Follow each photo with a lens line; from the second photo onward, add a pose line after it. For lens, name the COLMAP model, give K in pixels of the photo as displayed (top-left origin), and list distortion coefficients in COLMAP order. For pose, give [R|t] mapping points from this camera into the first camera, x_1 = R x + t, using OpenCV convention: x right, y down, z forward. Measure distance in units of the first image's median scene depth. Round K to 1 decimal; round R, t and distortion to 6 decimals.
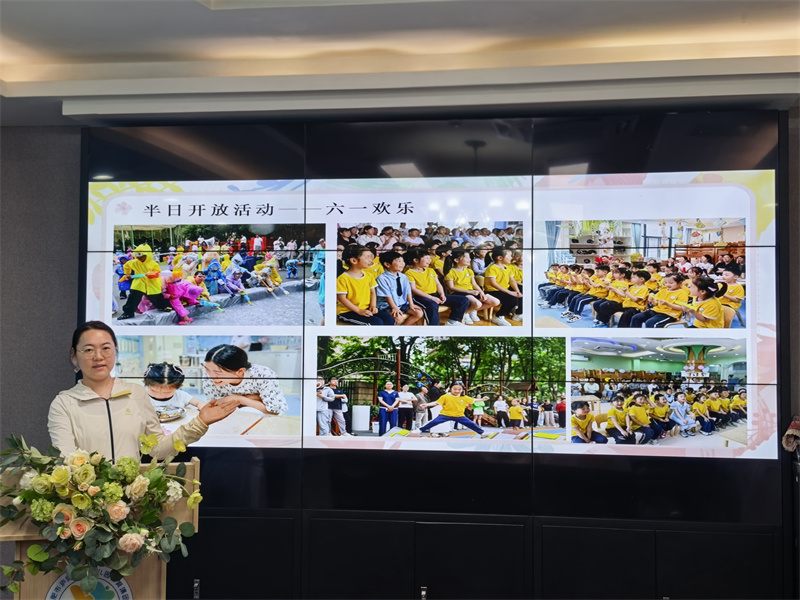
lens RADIAL K [[1128.2, 0, 398.4], [0, 1128.2, 300.3], [0, 0, 1]] dist [0.117061, 0.000000]
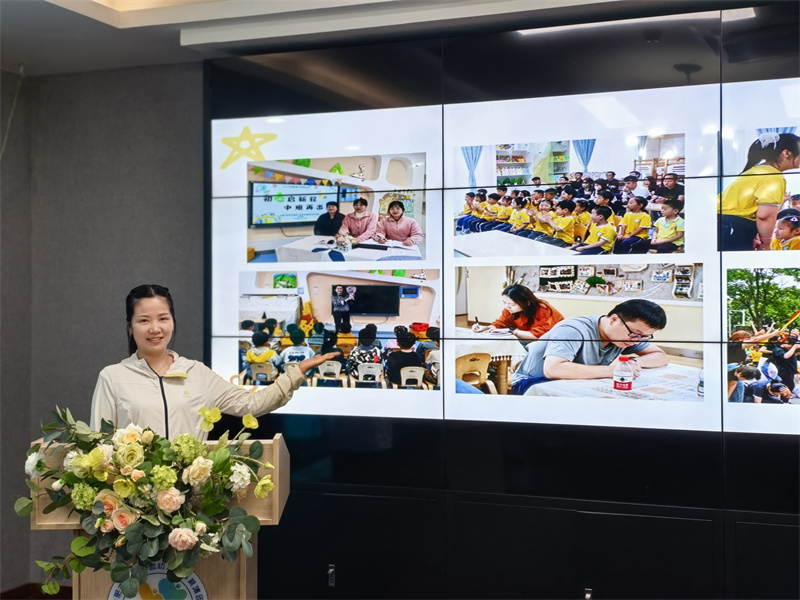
lens RADIAL K [[1128.2, 0, 401.1], [0, 1128.2, 295.9], [0, 0, 1]] dist [0.117061, 0.000000]
pose [[0.977313, -0.010196, -0.211556, 0.091120], [0.017474, 0.999317, 0.032564, 0.012107], [0.211079, -0.035522, 0.976823, 0.224134]]
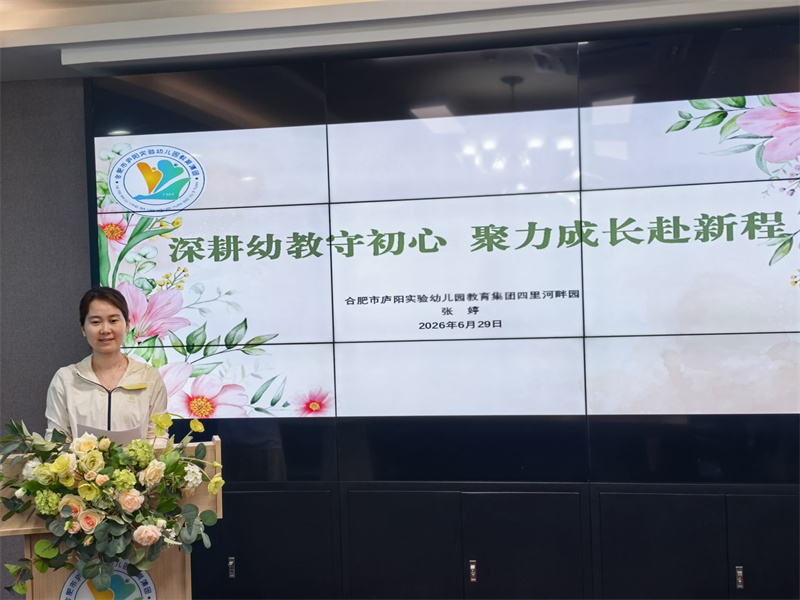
lens RADIAL K [[1128.2, 0, 399.1], [0, 1128.2, 316.0], [0, 0, 1]] dist [0.117061, 0.000000]
pose [[0.998692, -0.036751, -0.035541, 0.003297], [0.038758, 0.997590, 0.057550, -0.004404], [0.033341, -0.058852, 0.997710, 0.111818]]
